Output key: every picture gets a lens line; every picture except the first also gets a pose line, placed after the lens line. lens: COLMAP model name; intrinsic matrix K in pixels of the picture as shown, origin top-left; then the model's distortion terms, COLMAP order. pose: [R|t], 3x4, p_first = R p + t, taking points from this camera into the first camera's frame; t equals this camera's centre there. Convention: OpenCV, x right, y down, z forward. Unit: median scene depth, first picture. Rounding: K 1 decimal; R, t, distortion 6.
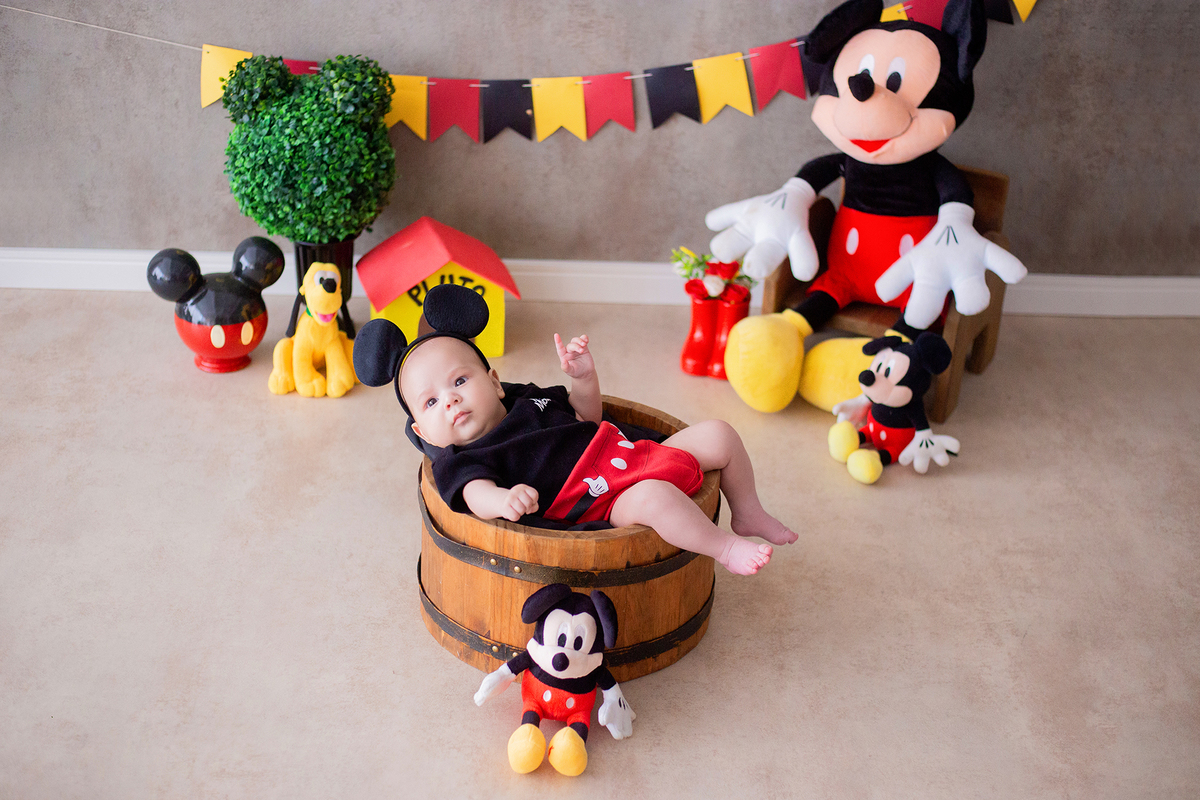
lens RADIAL K [[1738.7, 0, 591.6], [0, 1738.7, 402.1], [0, 0, 1]] dist [-0.119601, 0.000000]
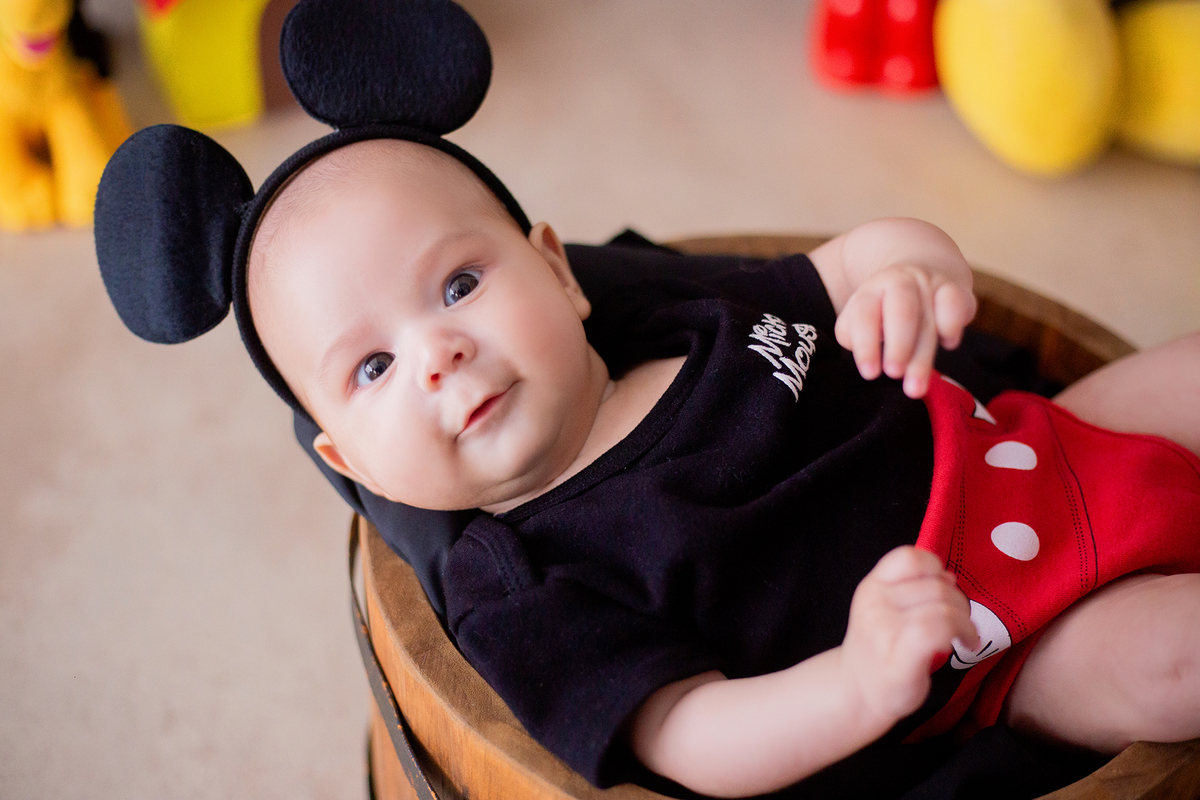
lens RADIAL K [[1738.7, 0, 596.0], [0, 1738.7, 400.2], [0, 0, 1]] dist [-0.119601, 0.000000]
pose [[0.992437, -0.093597, 0.079421, -0.060554], [0.077789, 0.980043, 0.182931, -0.034655], [-0.094957, -0.175369, 0.979913, 0.541805]]
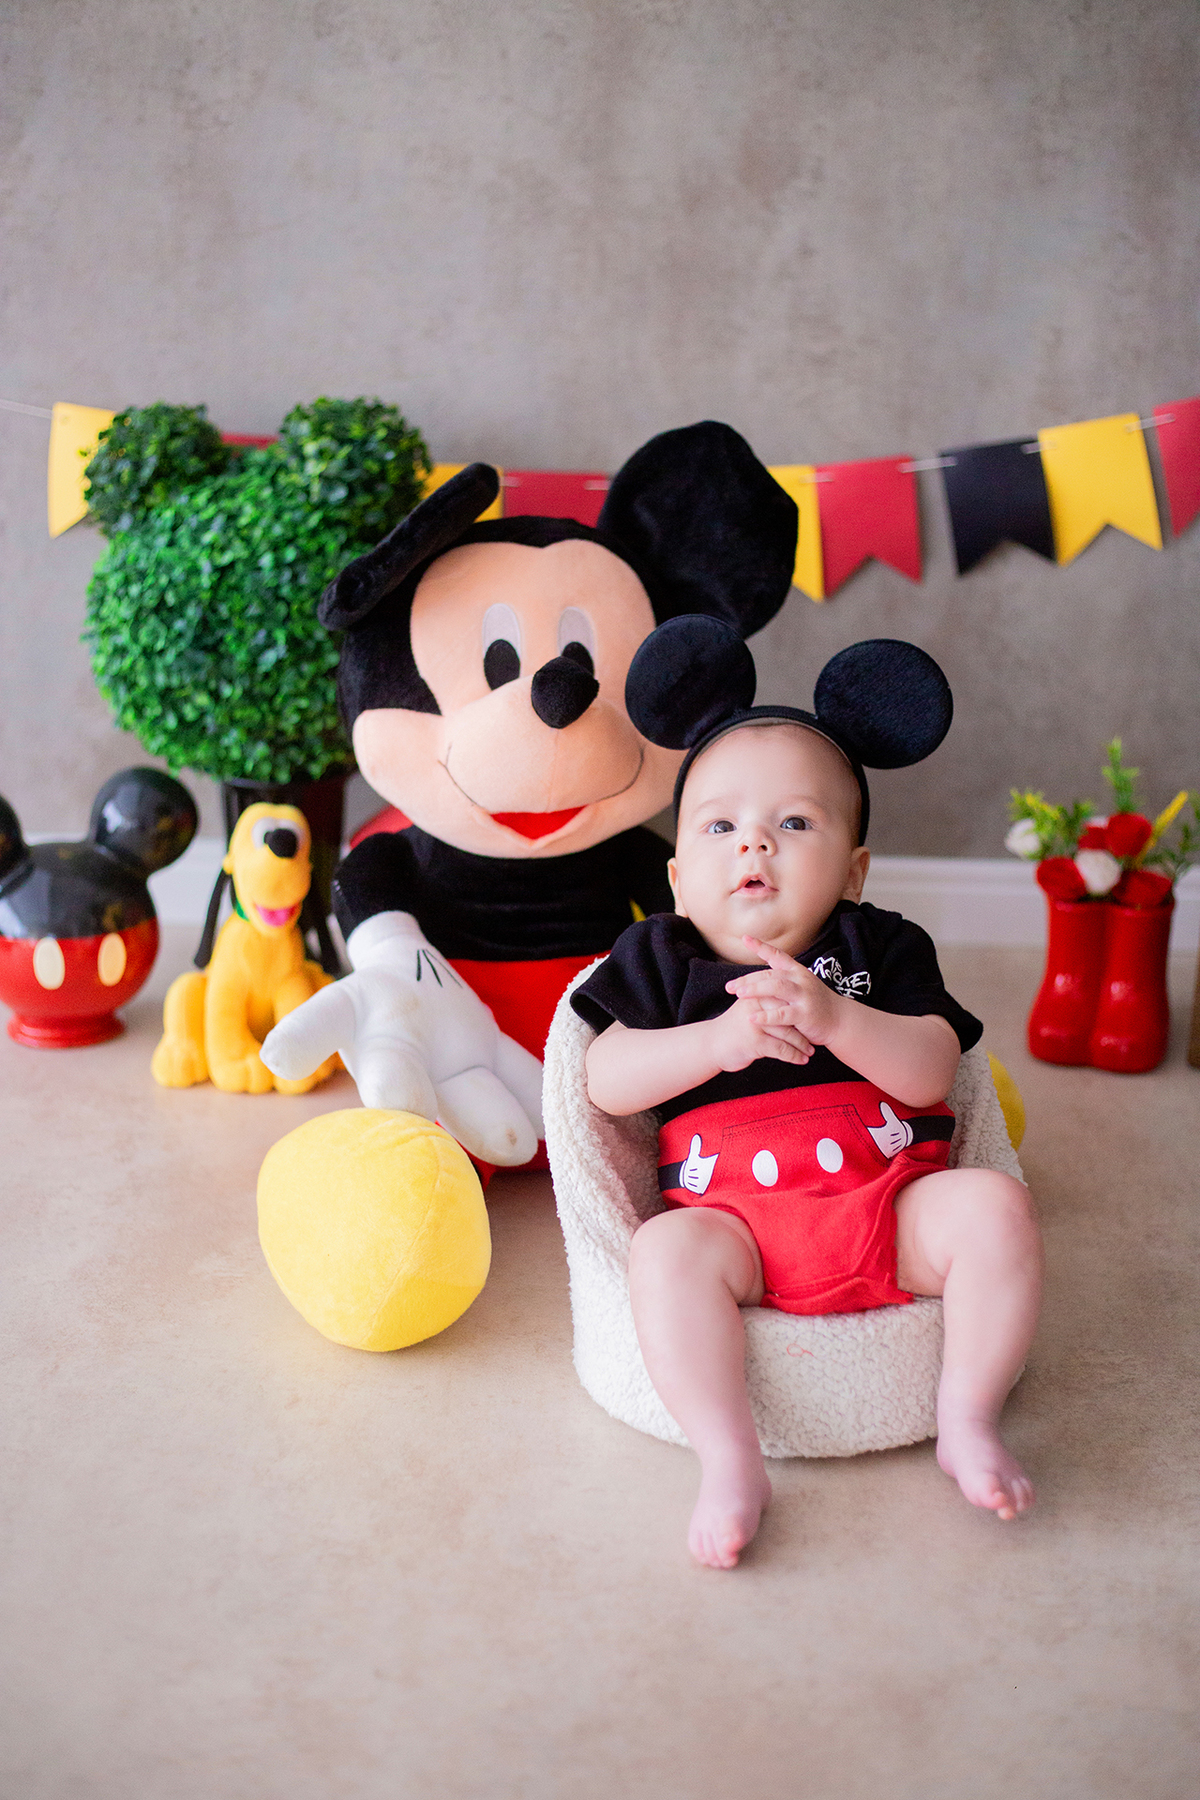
lens RADIAL K [[2608.0, 0, 606.4], [0, 2608.0, 896.3], [0, 0, 1]] dist [-0.119601, 0.000000]
pose [[0.998131, -0.001393, -0.061095, -0.021065], [-0.008879, 0.985826, -0.167534, 0.061858], [0.060462, 0.167764, 0.983971, 0.311023]]
